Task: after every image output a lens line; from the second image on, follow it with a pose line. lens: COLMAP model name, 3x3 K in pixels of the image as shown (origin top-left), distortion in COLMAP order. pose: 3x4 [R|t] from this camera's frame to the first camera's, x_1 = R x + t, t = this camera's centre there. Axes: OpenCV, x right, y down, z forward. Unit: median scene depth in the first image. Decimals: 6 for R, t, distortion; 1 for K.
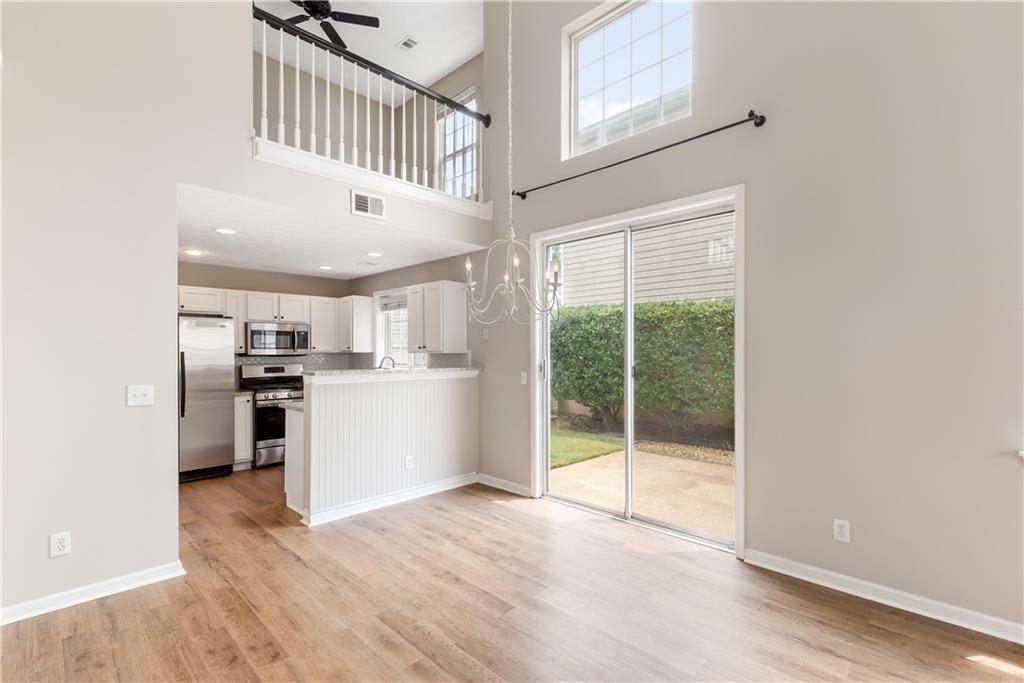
lens RADIAL K [[454.9, 0, 513.9], [0, 454.9, 352.9], [0, 0, 1]] dist [0.003620, -0.000084]
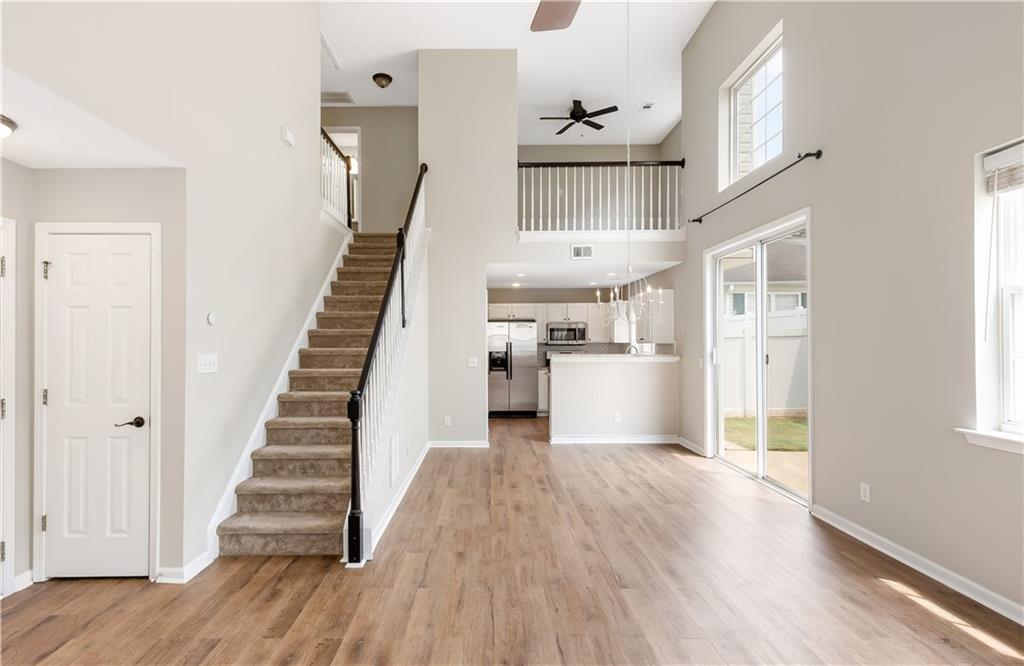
lens RADIAL K [[491.1, 0, 508.9], [0, 491.1, 336.9], [0, 0, 1]] dist [-0.000064, 0.000098]
pose [[0.718682, -0.007601, -0.695297, 0.605070], [-0.000853, 0.999930, -0.011813, -0.001394], [0.695338, 0.009083, 0.718625, -0.372689]]
